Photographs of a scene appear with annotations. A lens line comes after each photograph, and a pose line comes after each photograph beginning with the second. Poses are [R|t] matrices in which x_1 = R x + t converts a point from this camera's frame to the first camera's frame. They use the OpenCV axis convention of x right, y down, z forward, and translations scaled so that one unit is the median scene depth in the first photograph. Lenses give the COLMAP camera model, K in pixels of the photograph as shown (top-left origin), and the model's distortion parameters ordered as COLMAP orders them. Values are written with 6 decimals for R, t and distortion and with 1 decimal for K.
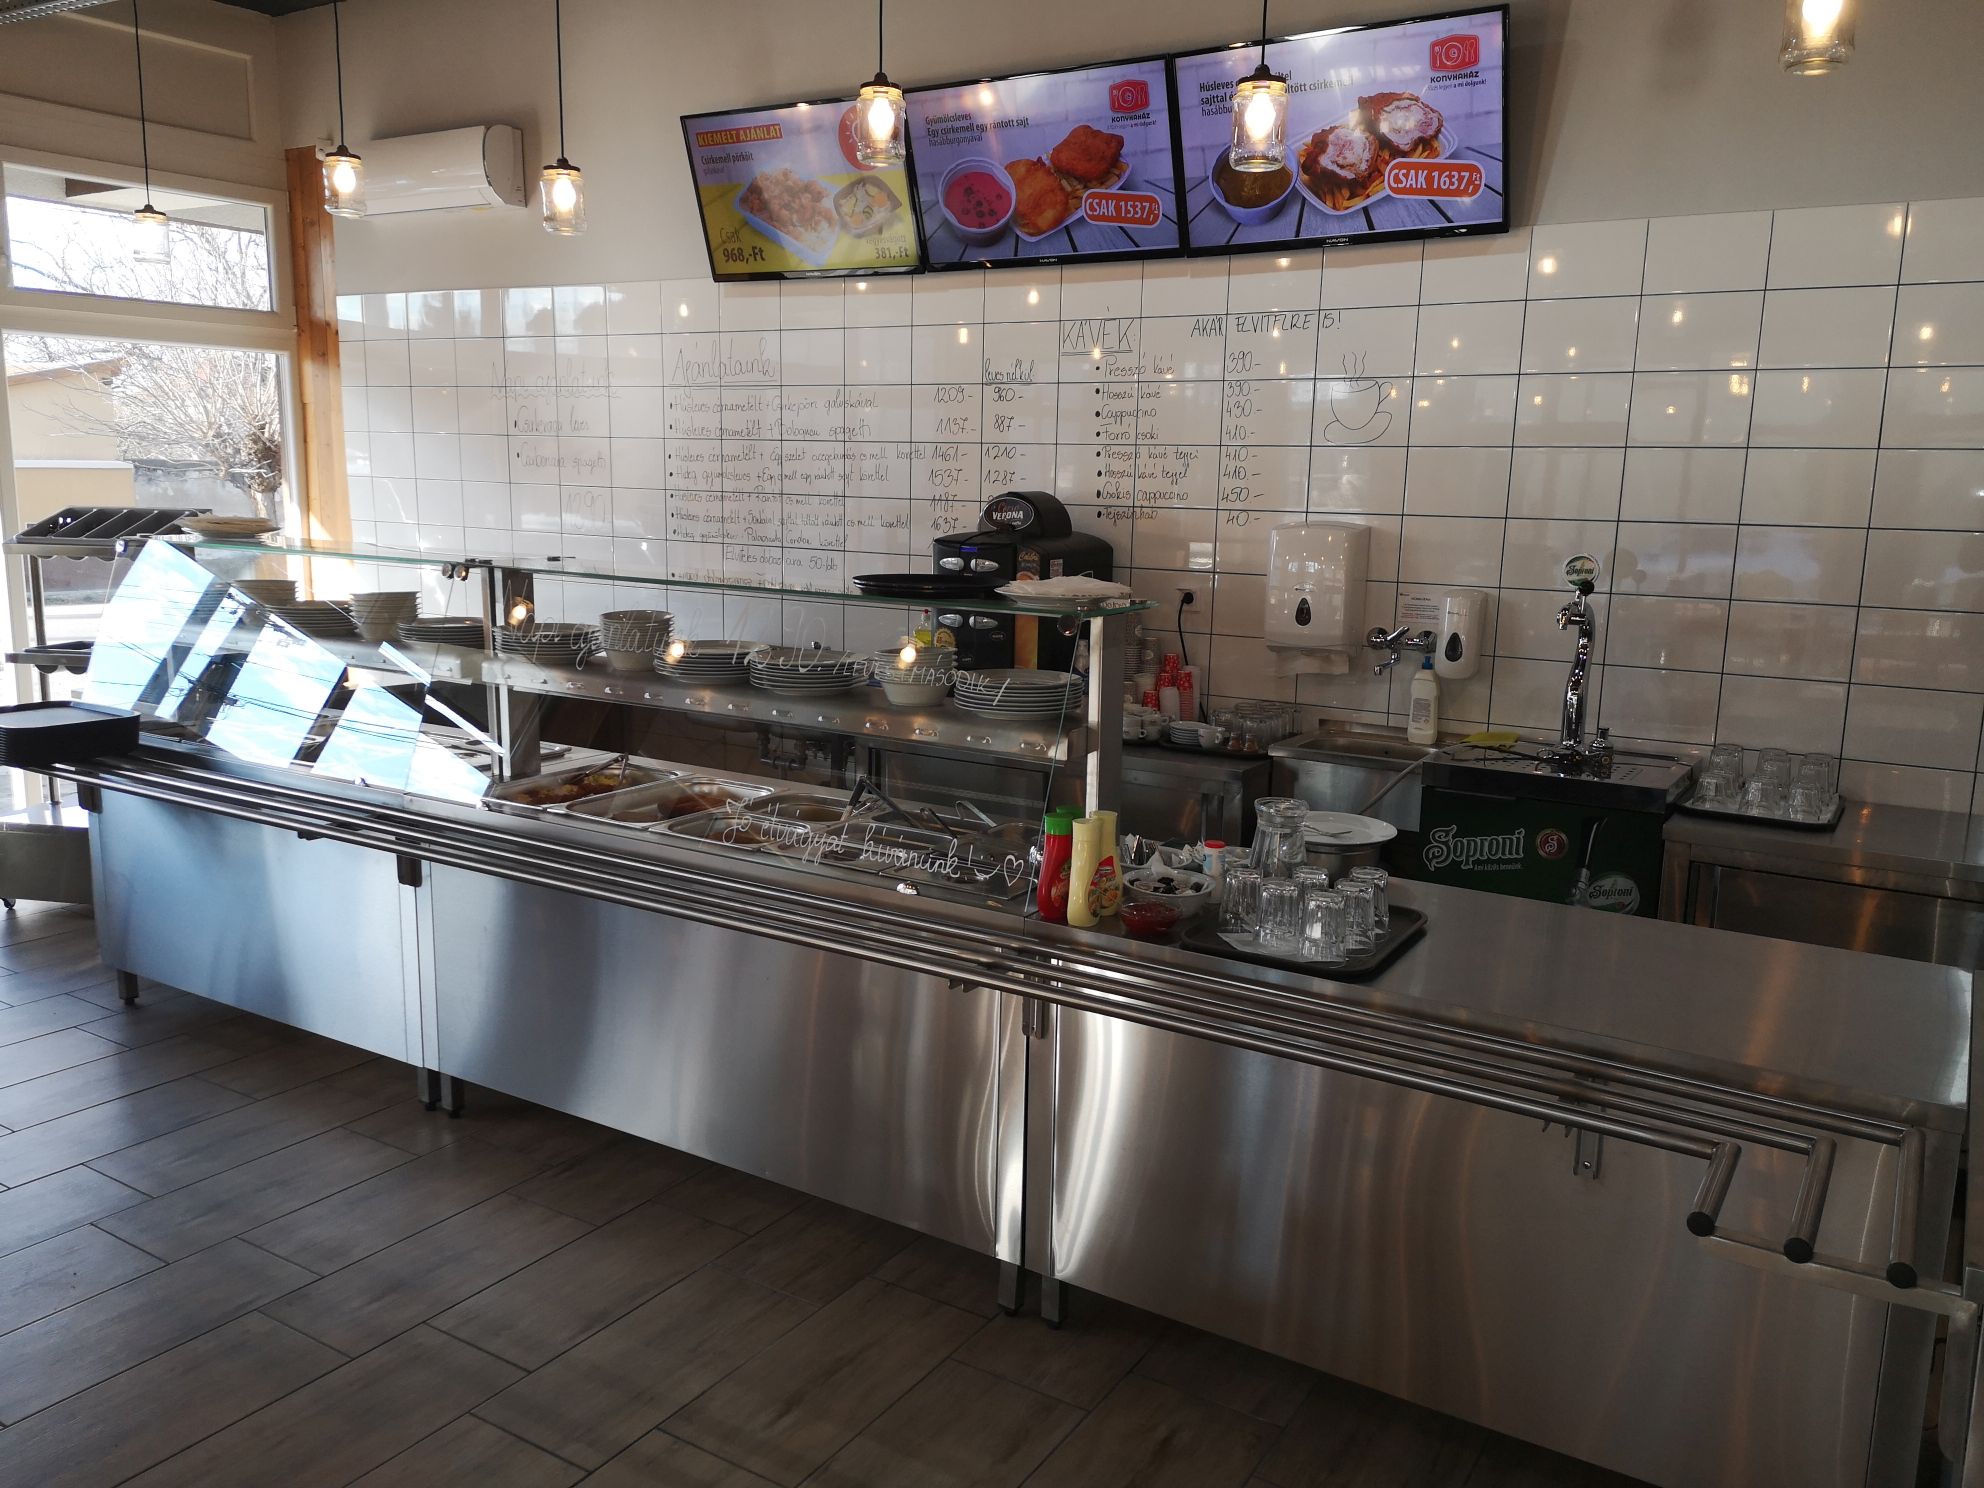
lens RADIAL K [[1559.9, 0, 977.0], [0, 1559.9, 750.5], [0, 0, 1]] dist [0.061839, -0.043439]
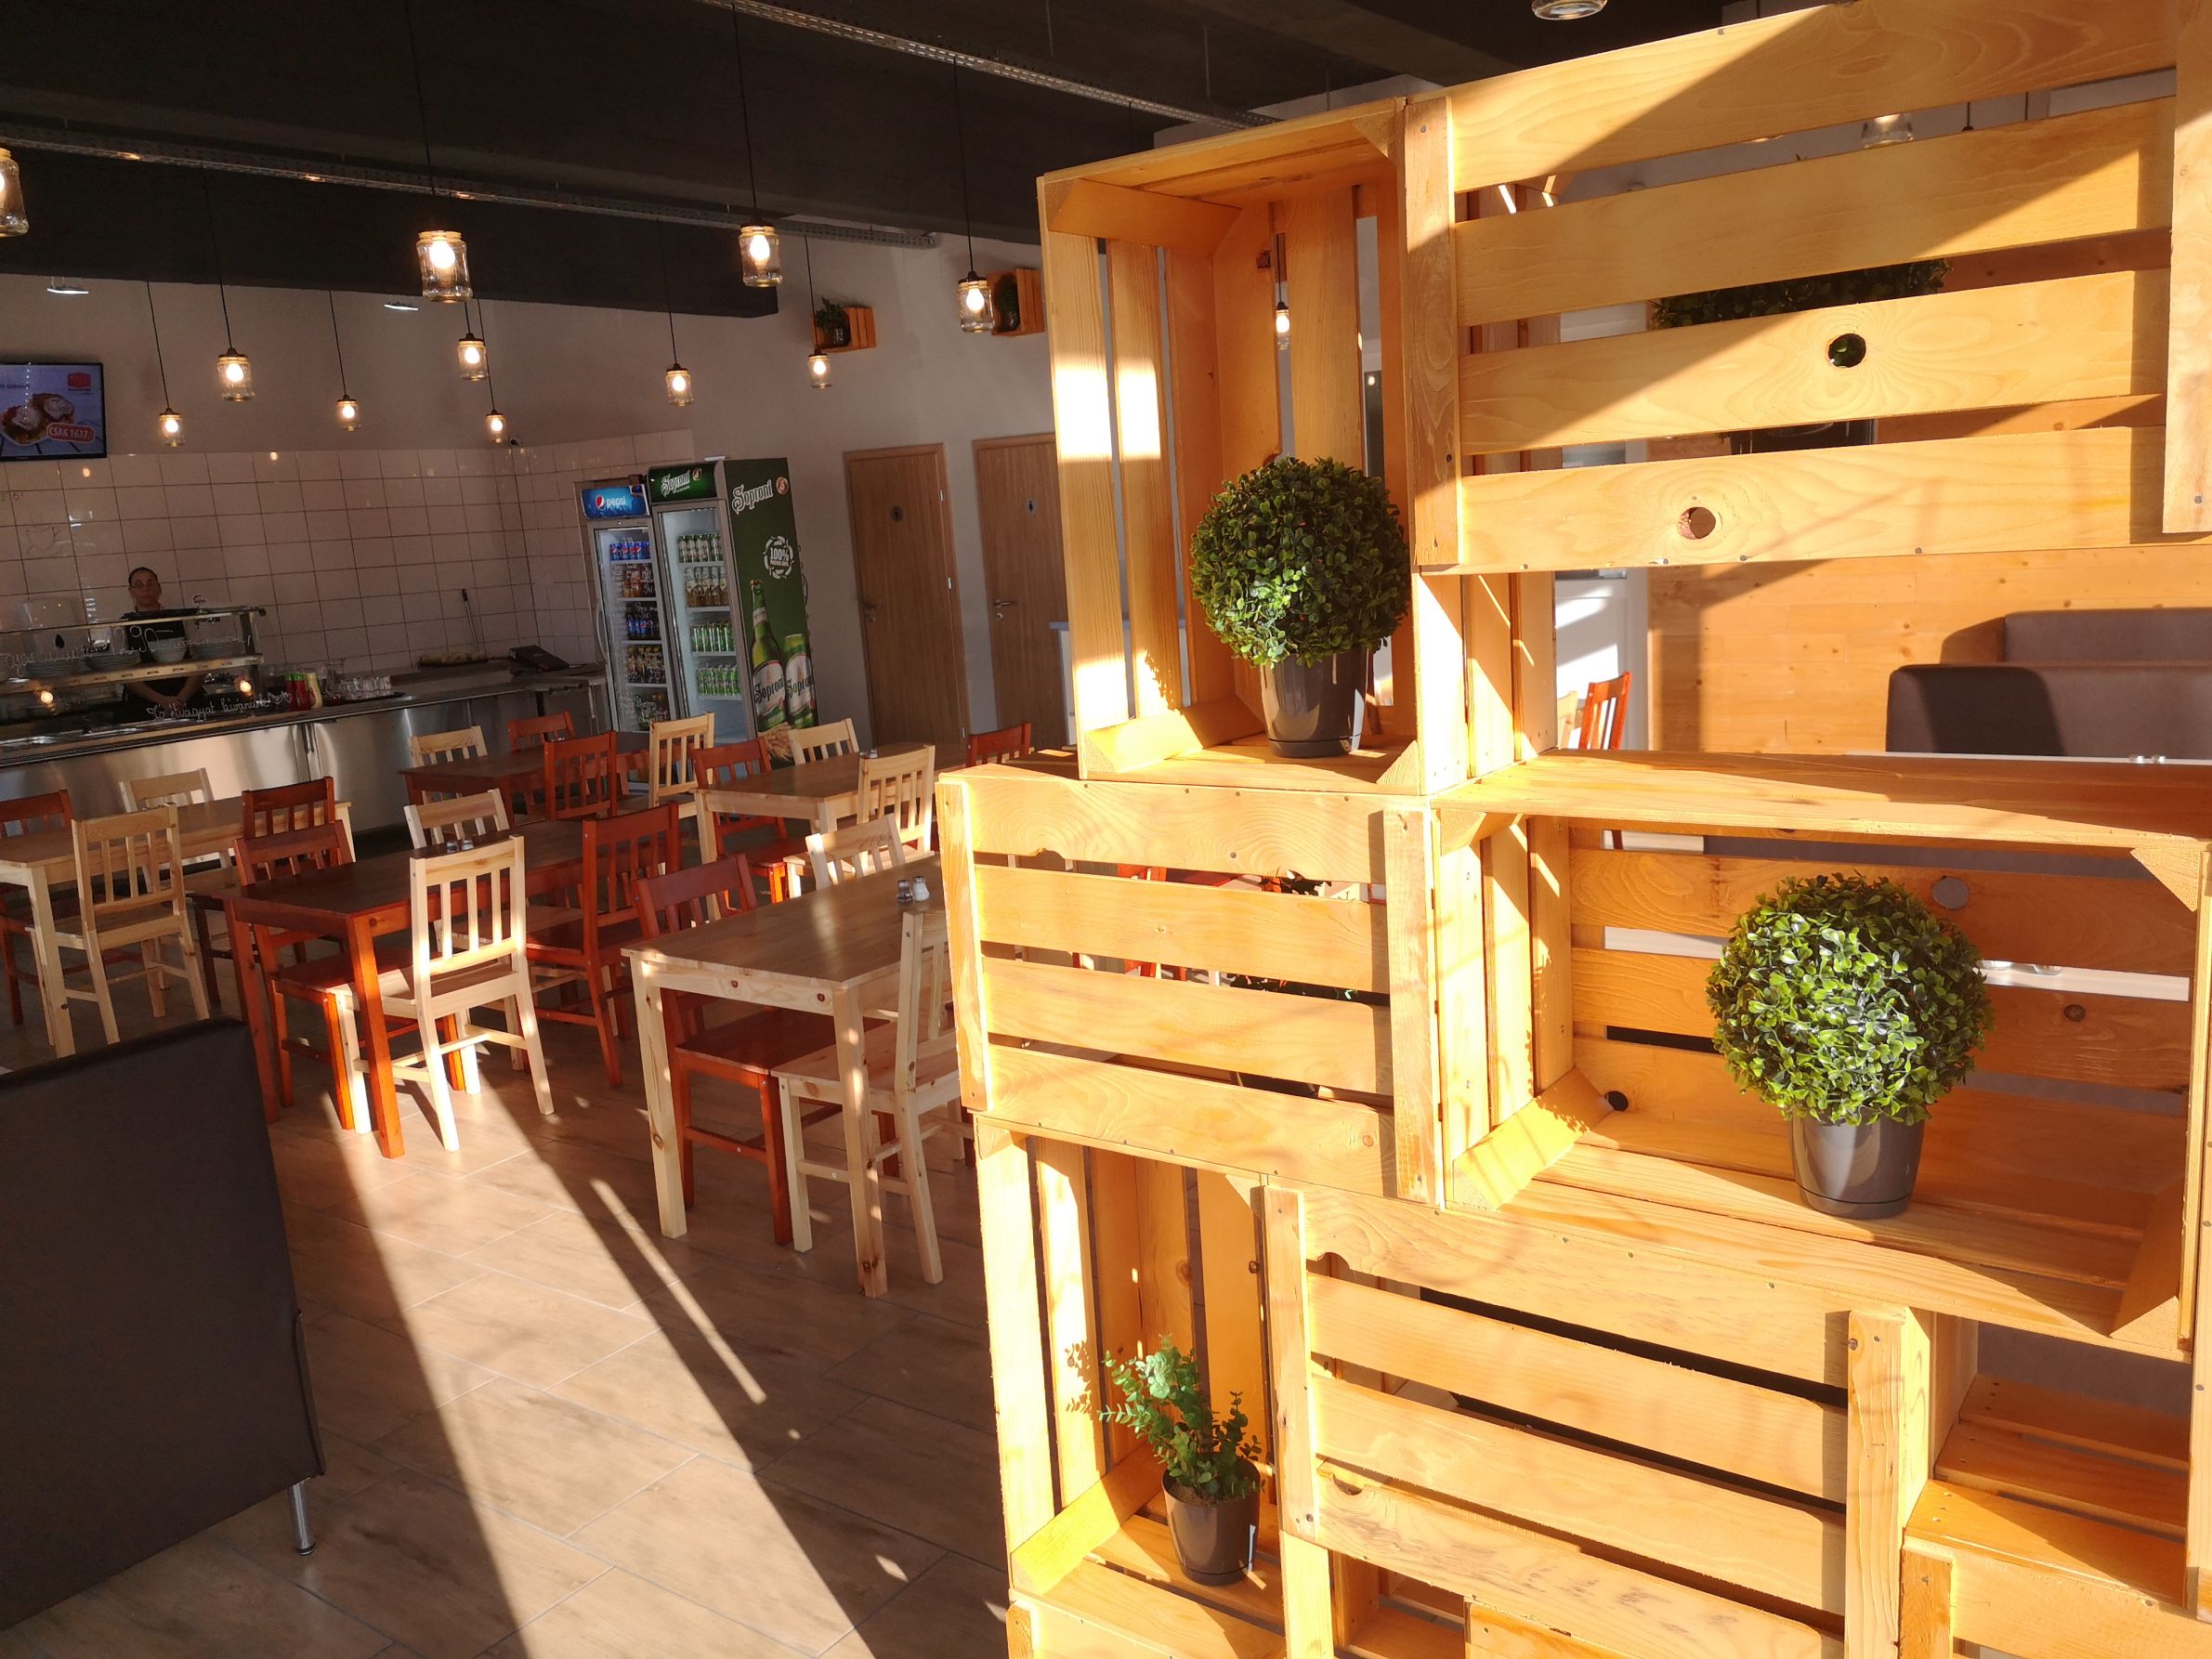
lens RADIAL K [[1739.0, 0, 1107.1], [0, 1739.0, 825.6], [0, 0, 1]] dist [0.061839, -0.043439]
pose [[0.054171, -0.208384, 0.976546, -1.851949], [0.243623, 0.951185, 0.189458, 0.031369], [-0.968356, 0.227646, 0.102294, -0.437340]]
